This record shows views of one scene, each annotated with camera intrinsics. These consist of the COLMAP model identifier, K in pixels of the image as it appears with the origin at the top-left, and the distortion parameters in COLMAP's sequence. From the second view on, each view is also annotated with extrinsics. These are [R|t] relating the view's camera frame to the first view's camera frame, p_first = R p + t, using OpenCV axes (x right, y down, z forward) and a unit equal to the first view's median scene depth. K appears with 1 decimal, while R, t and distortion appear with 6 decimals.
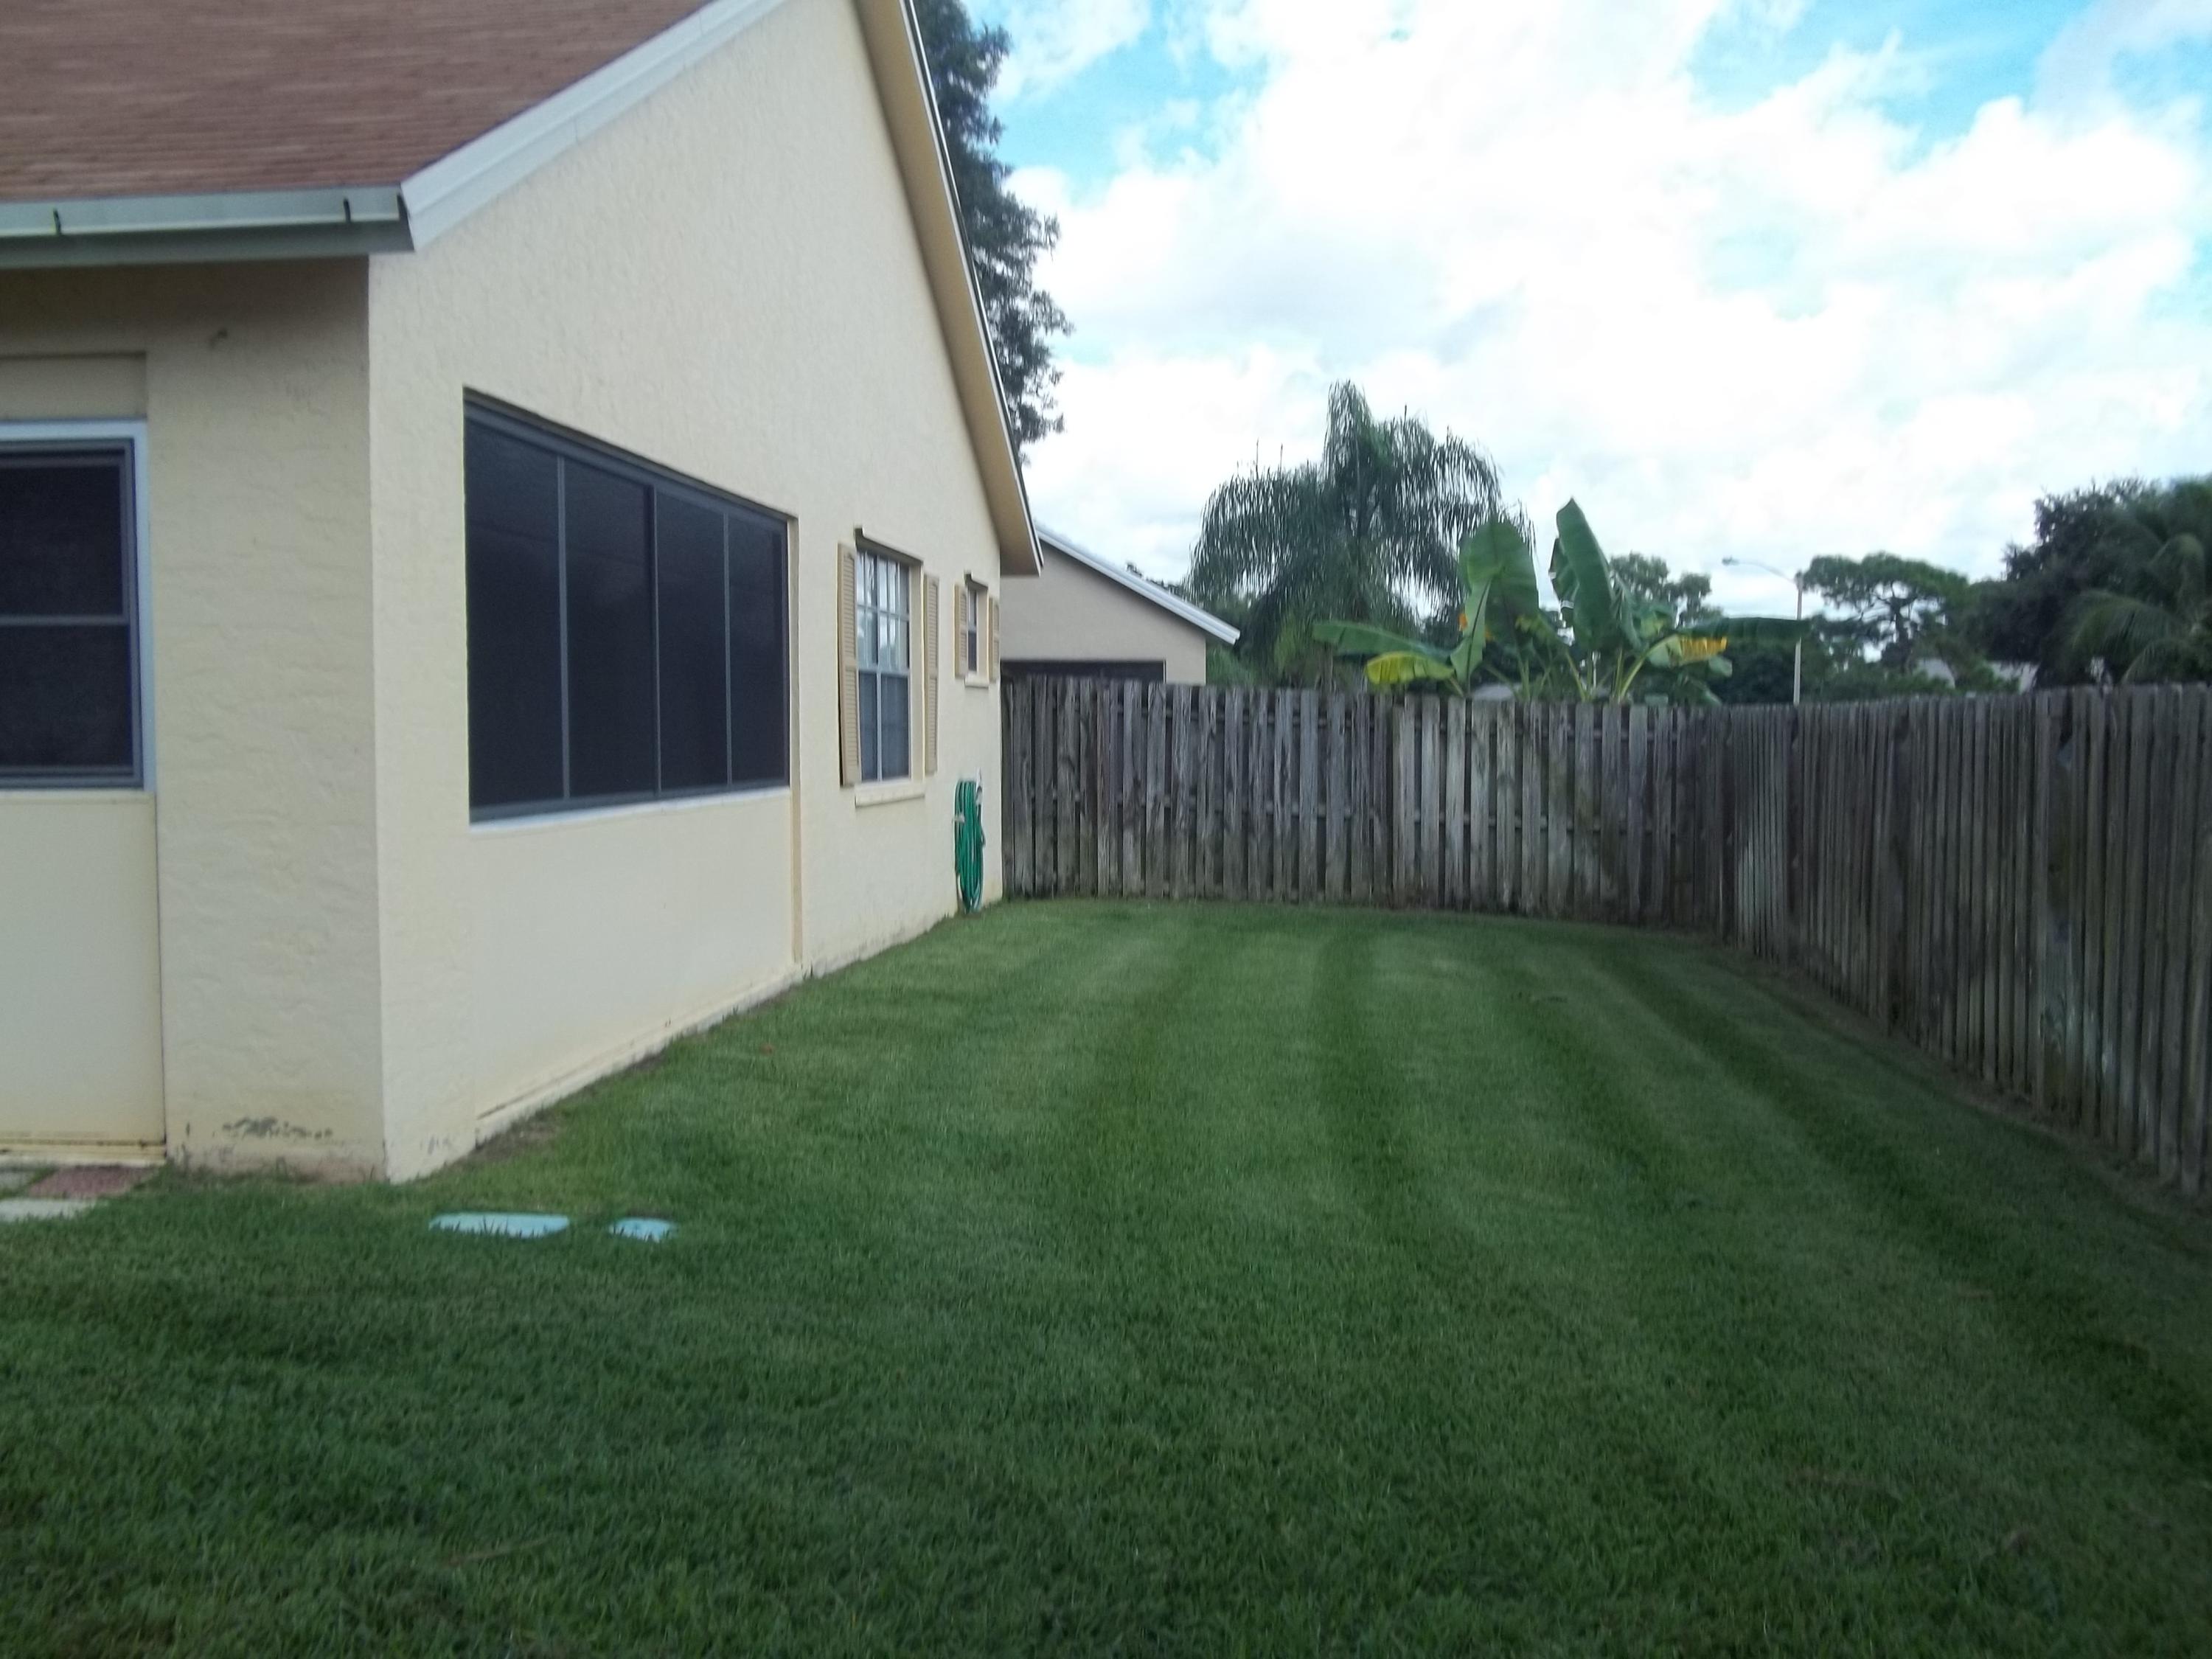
lens RADIAL K [[2132.5, 0, 1101.1], [0, 2132.5, 824.8], [0, 0, 1]] dist [-0.024877, 0.031964]
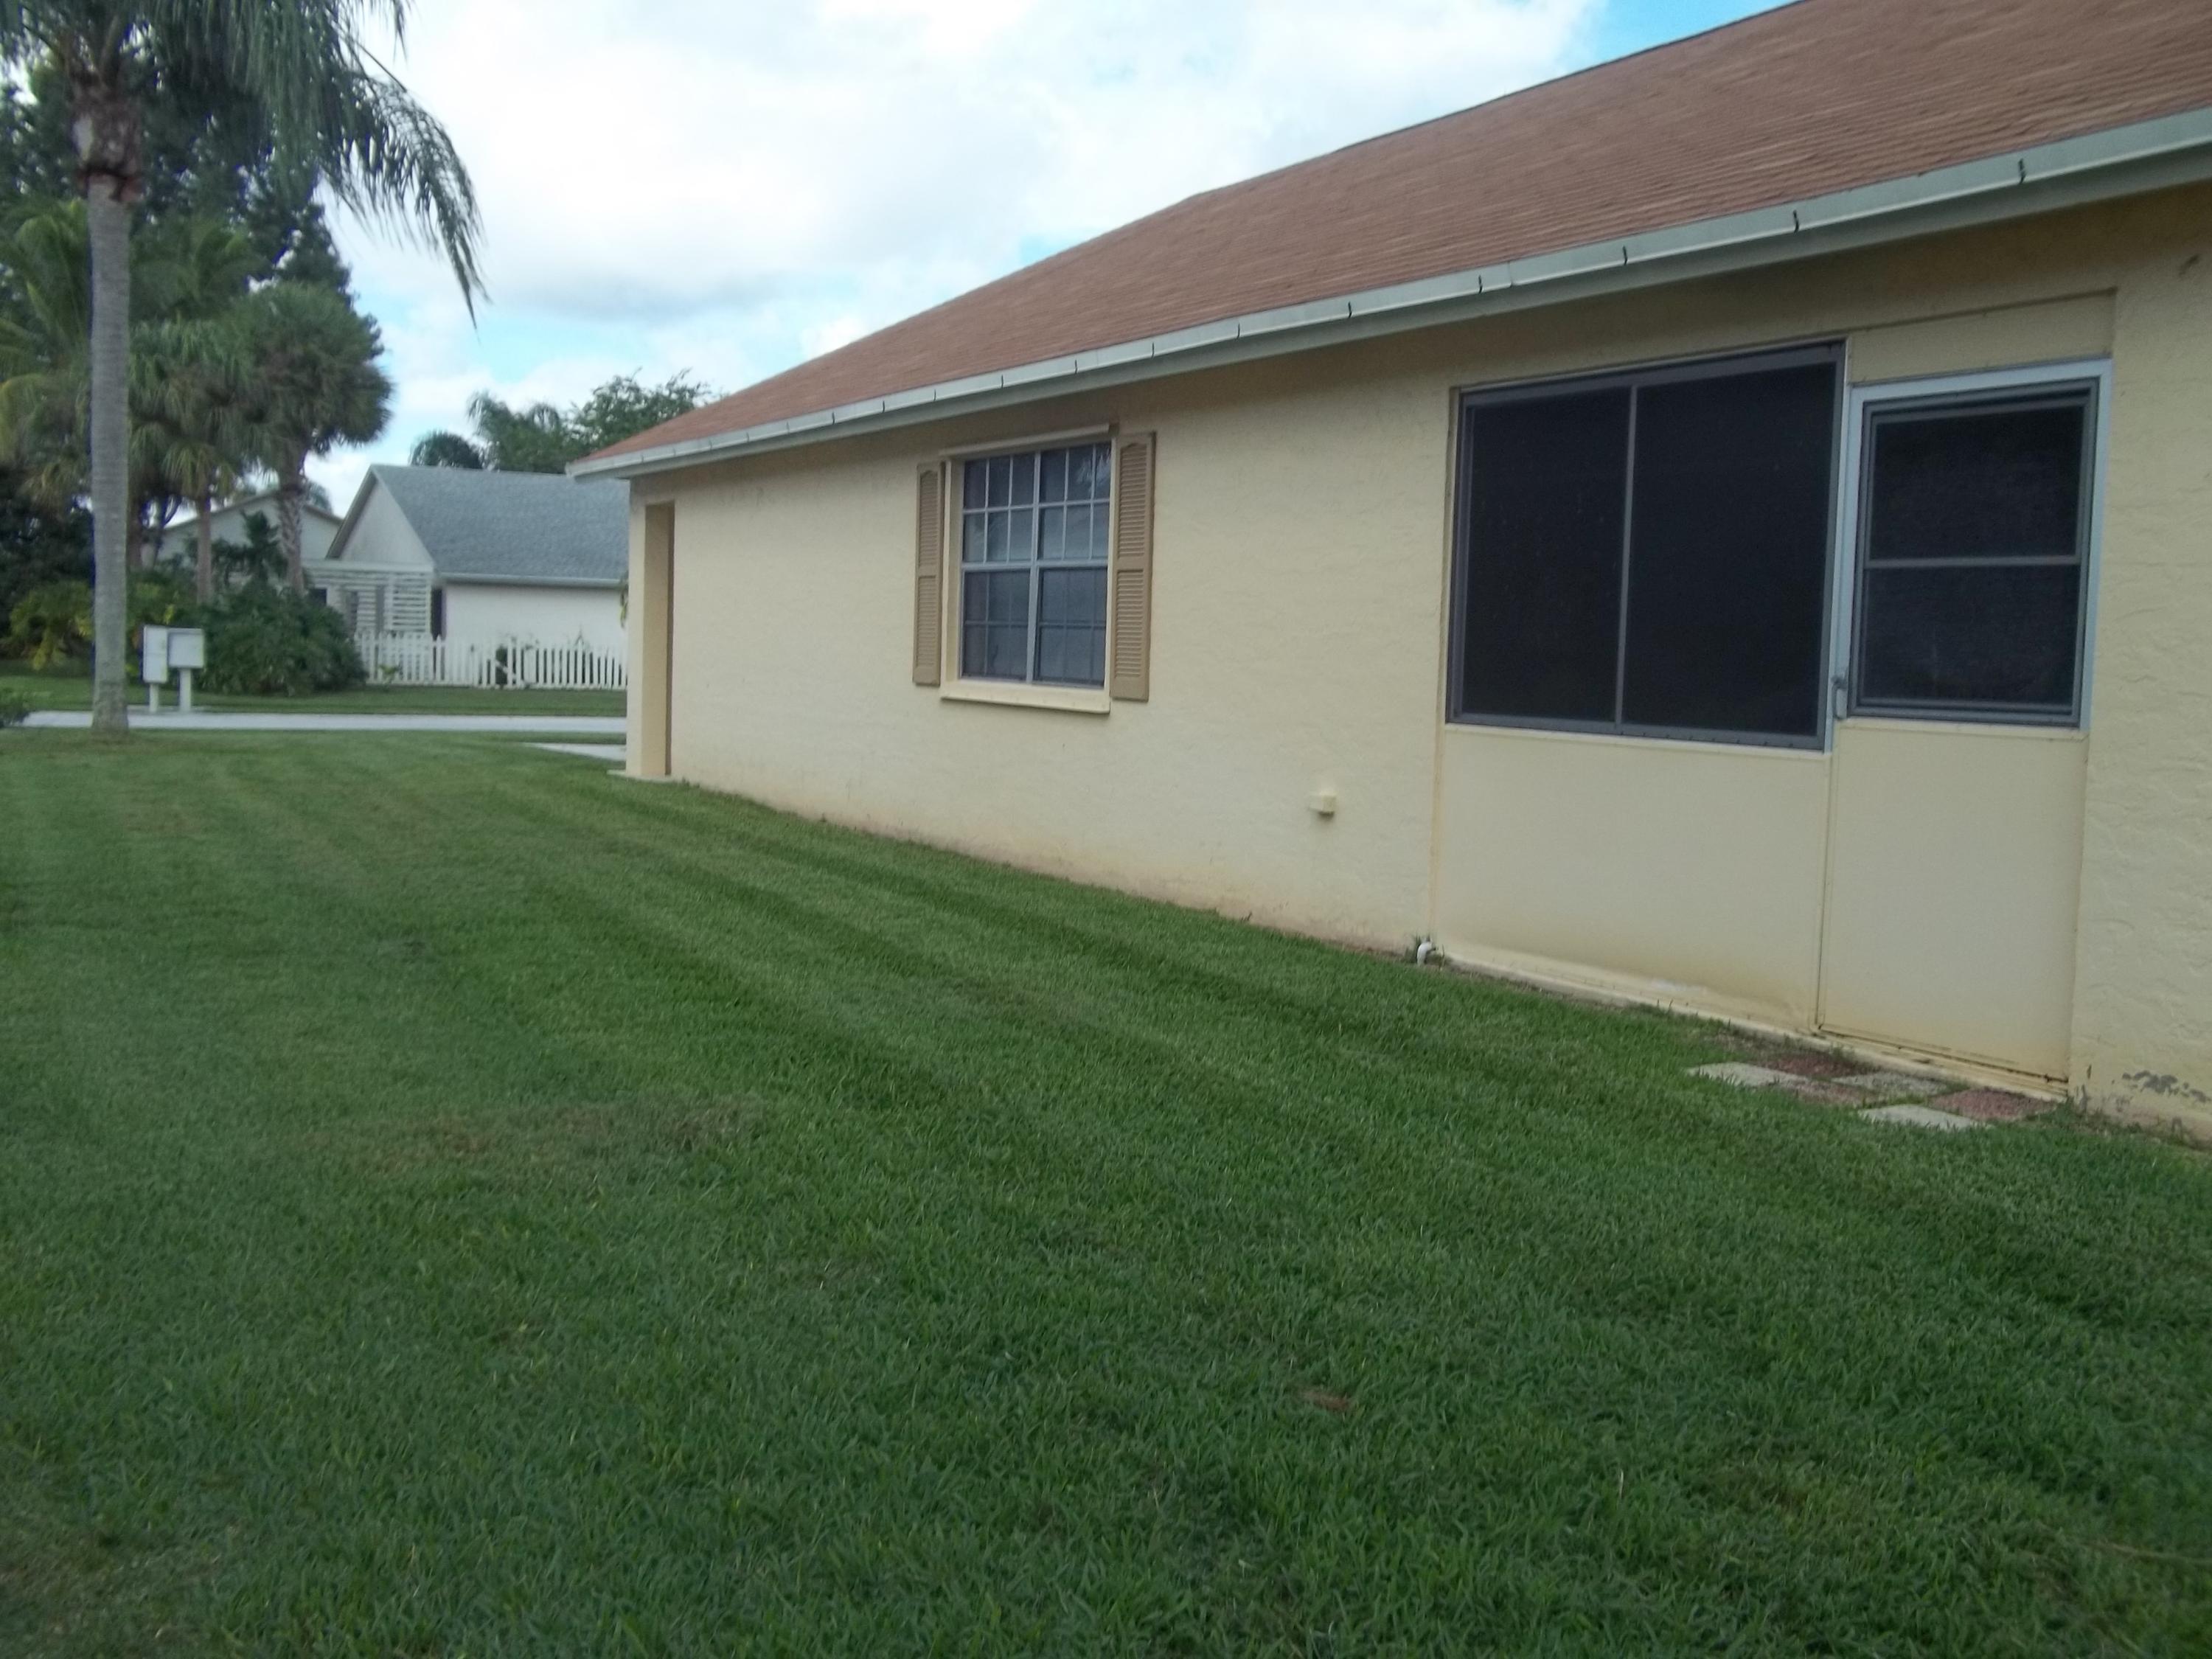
lens RADIAL K [[2132.5, 0, 1101.1], [0, 2132.5, 824.8], [0, 0, 1]] dist [-0.024877, 0.031964]
pose [[0.571056, 0.089233, -0.816047, 0.110074], [-0.067538, 0.995812, 0.061629, -0.002192], [0.818128, 0.019920, 0.574691, 0.046740]]
